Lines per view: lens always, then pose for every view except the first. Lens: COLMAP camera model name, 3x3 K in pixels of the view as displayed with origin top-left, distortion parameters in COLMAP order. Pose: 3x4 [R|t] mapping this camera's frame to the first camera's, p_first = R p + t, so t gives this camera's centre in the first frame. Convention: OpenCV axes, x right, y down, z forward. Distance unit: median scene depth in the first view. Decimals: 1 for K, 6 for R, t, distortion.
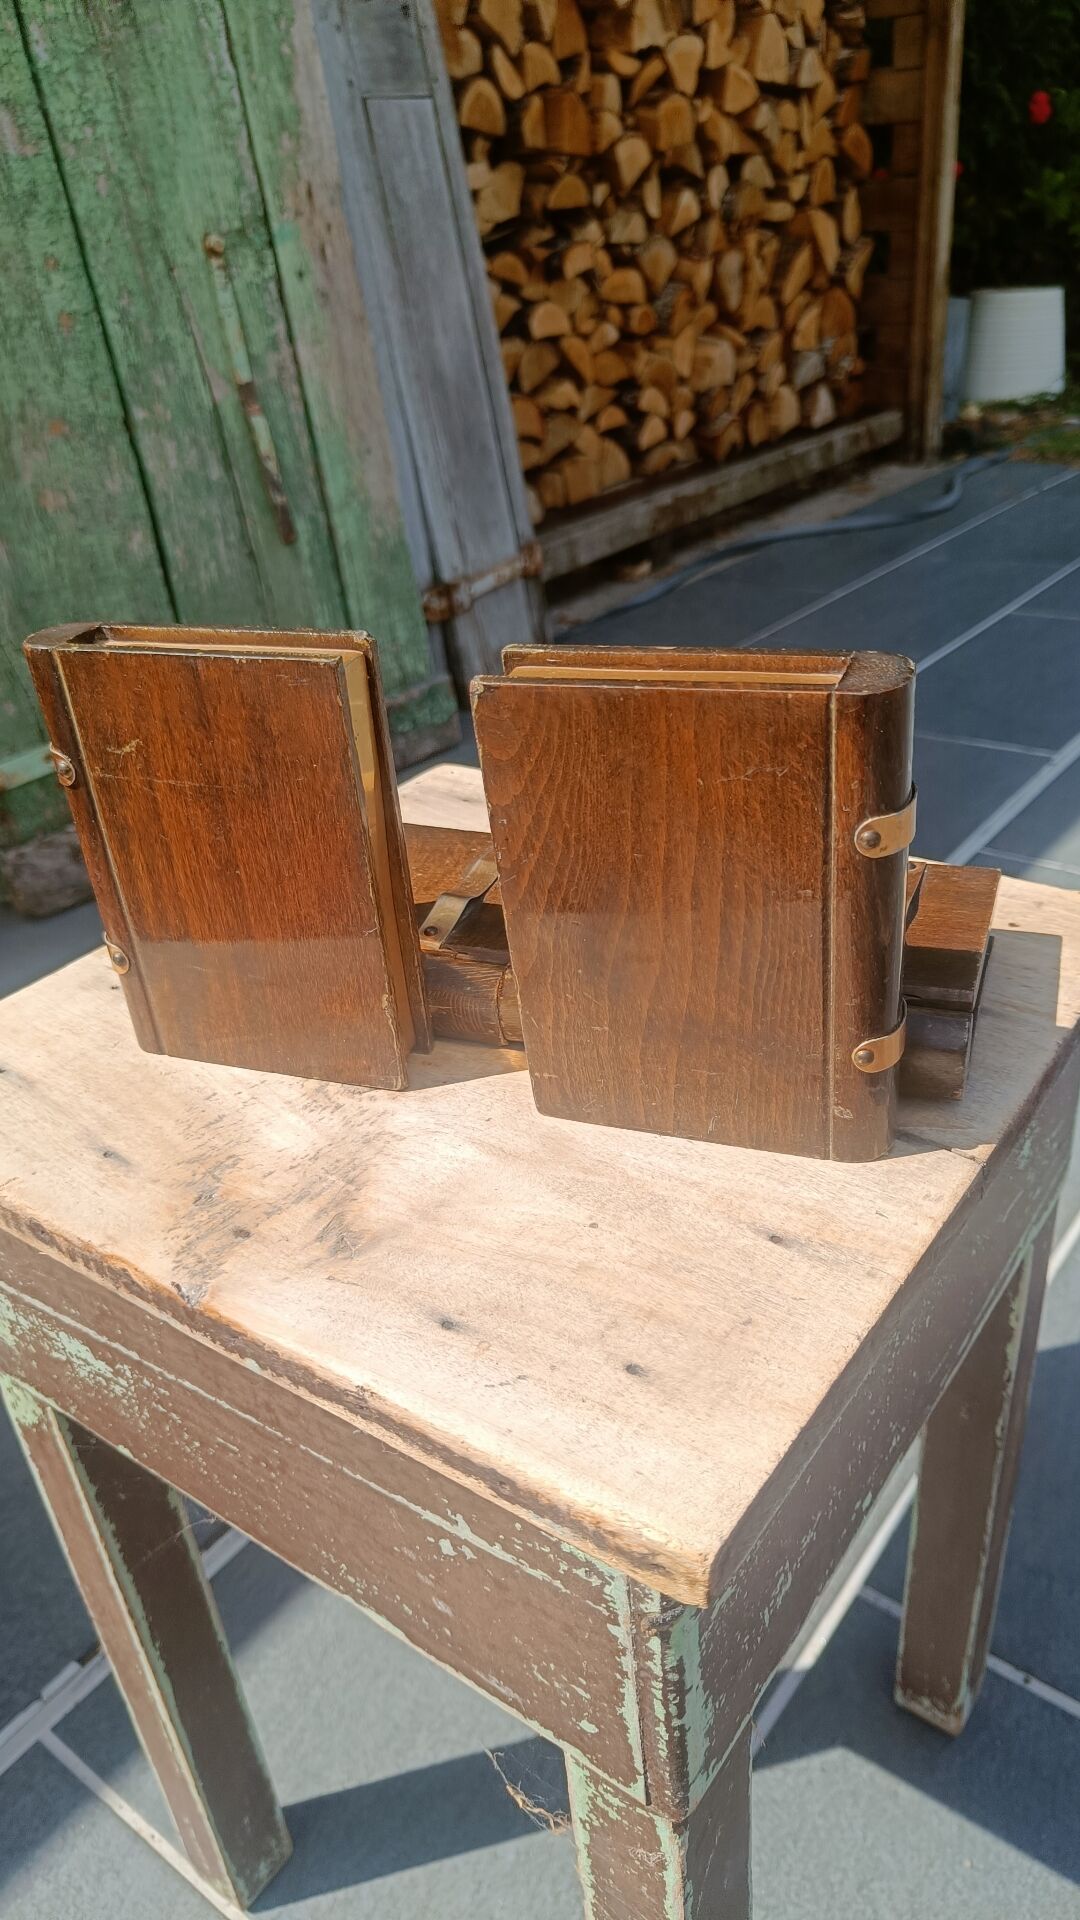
lens RADIAL K [[1367.5, 0, 581.5], [0, 1367.5, 968.0], [0, 0, 1]] dist [0.003015, 0.000109]
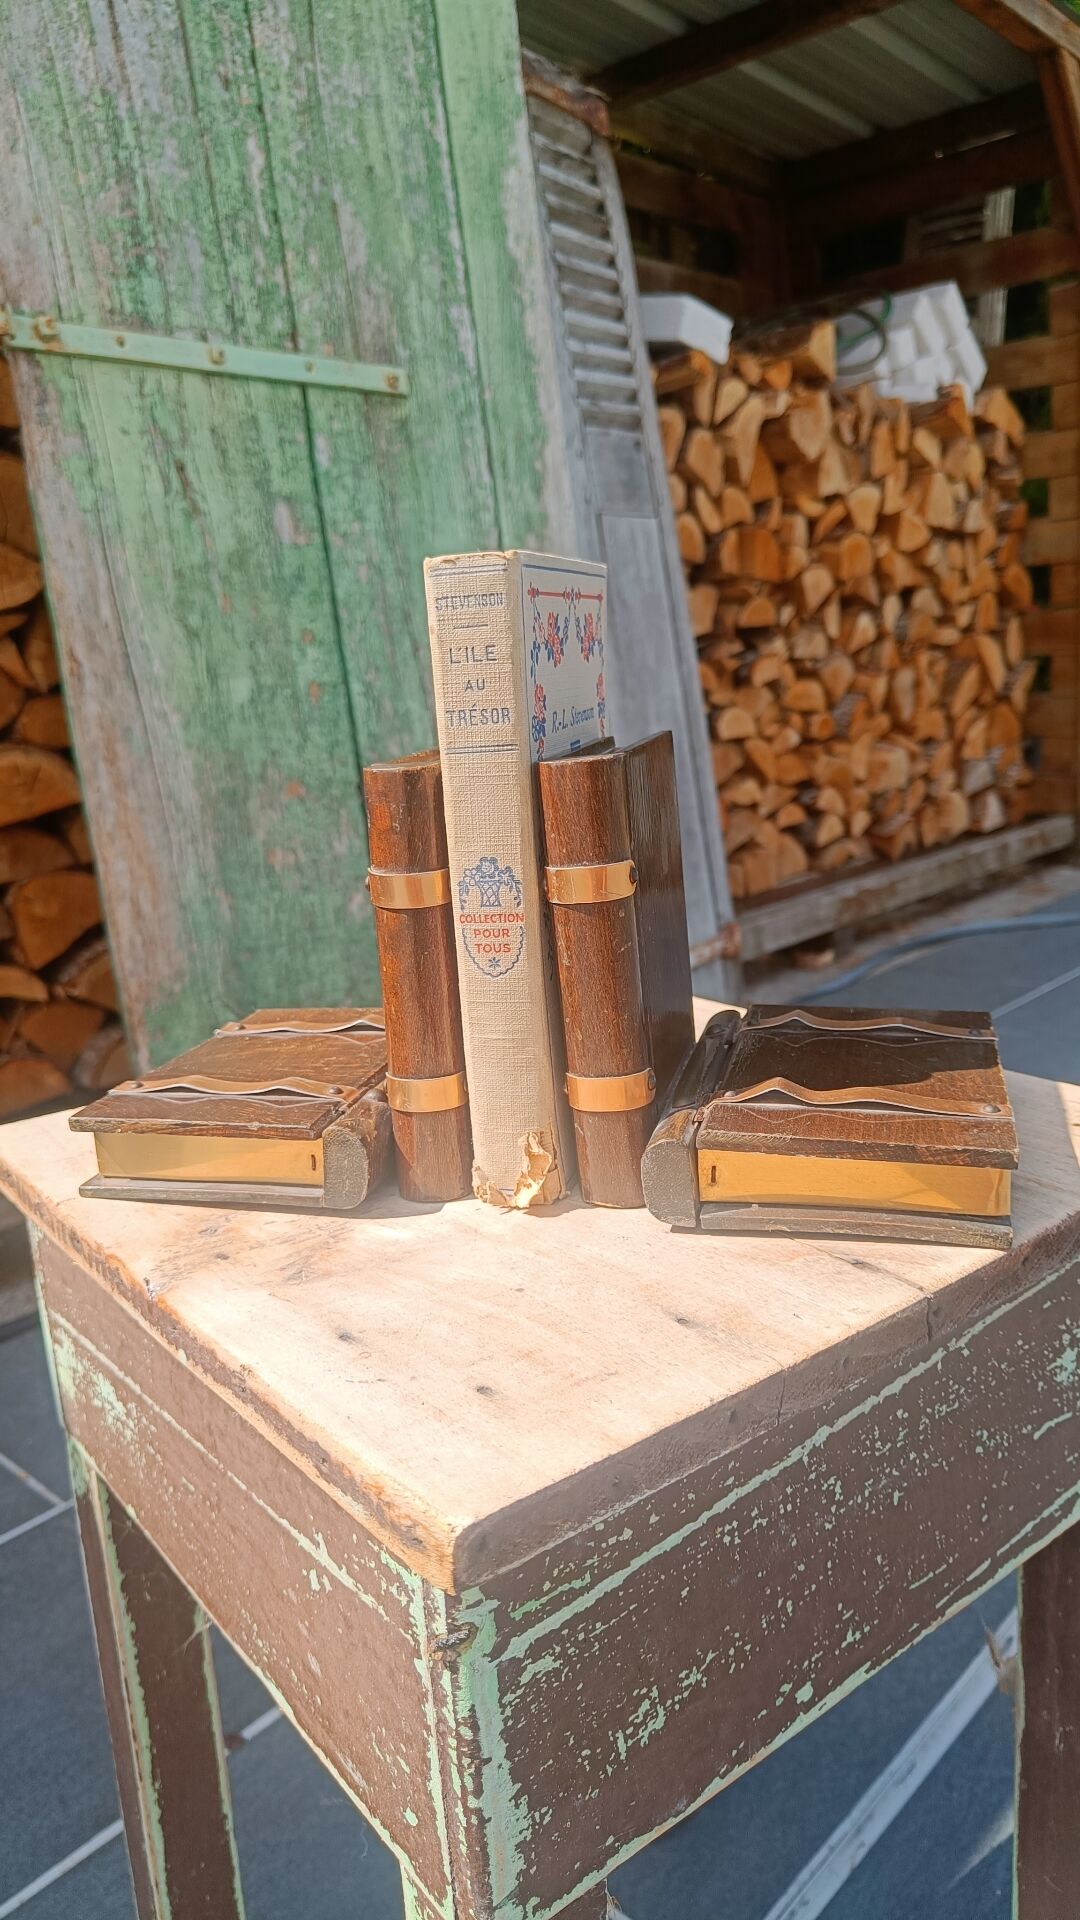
lens RADIAL K [[1362.6, 0, 541.8], [0, 1362.6, 950.2], [0, 0, 1]] dist [-0.006722, -0.002970]
pose [[0.993954, 0.022205, -0.107532, -0.066799], [-0.053131, 0.954314, -0.294043, -0.004798], [0.096090, 0.297978, 0.949724, 0.083874]]
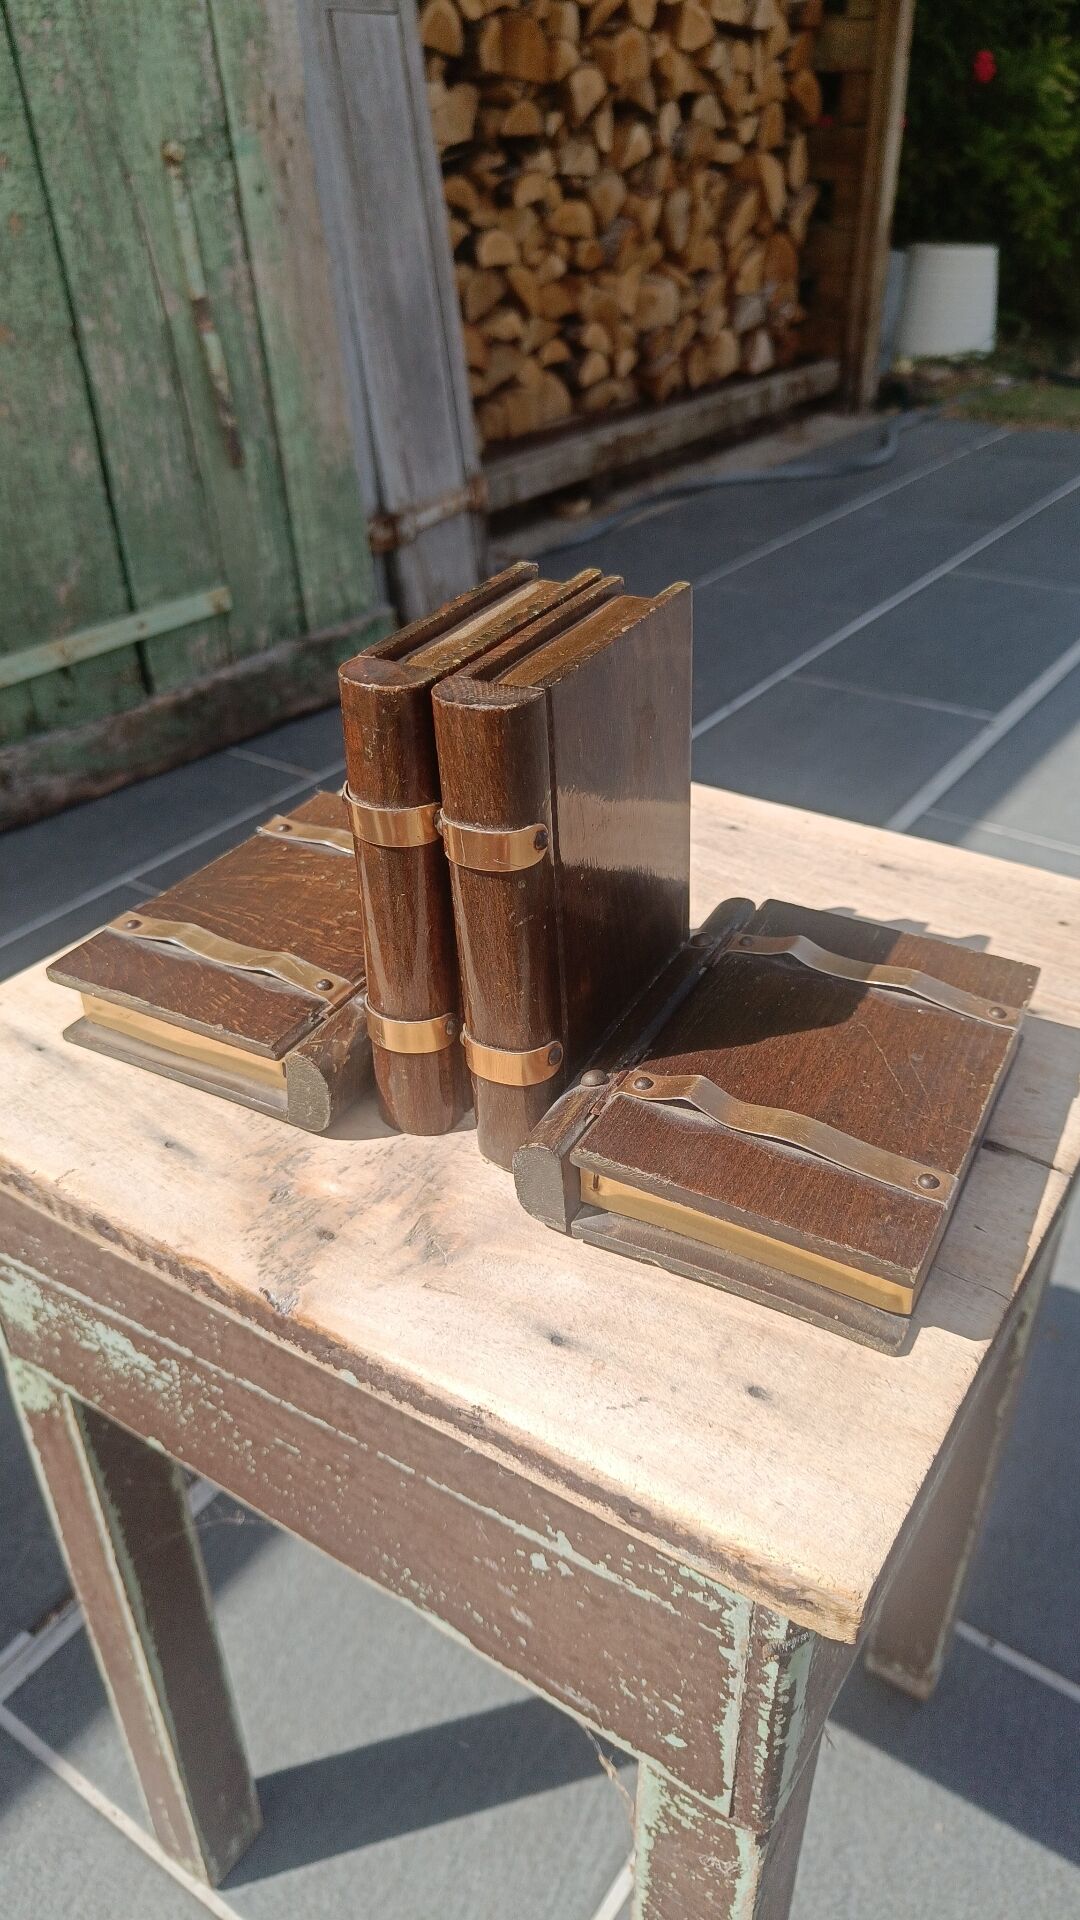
lens RADIAL K [[1380.9, 0, 577.9], [0, 1380.9, 923.7], [0, 0, 1]] dist [-0.009585, 0.006355]
pose [[0.996750, 0.033762, 0.073141, -0.026592], [-0.034941, 0.999278, 0.014904, -0.008240], [-0.072585, -0.017411, 0.997210, 0.003708]]
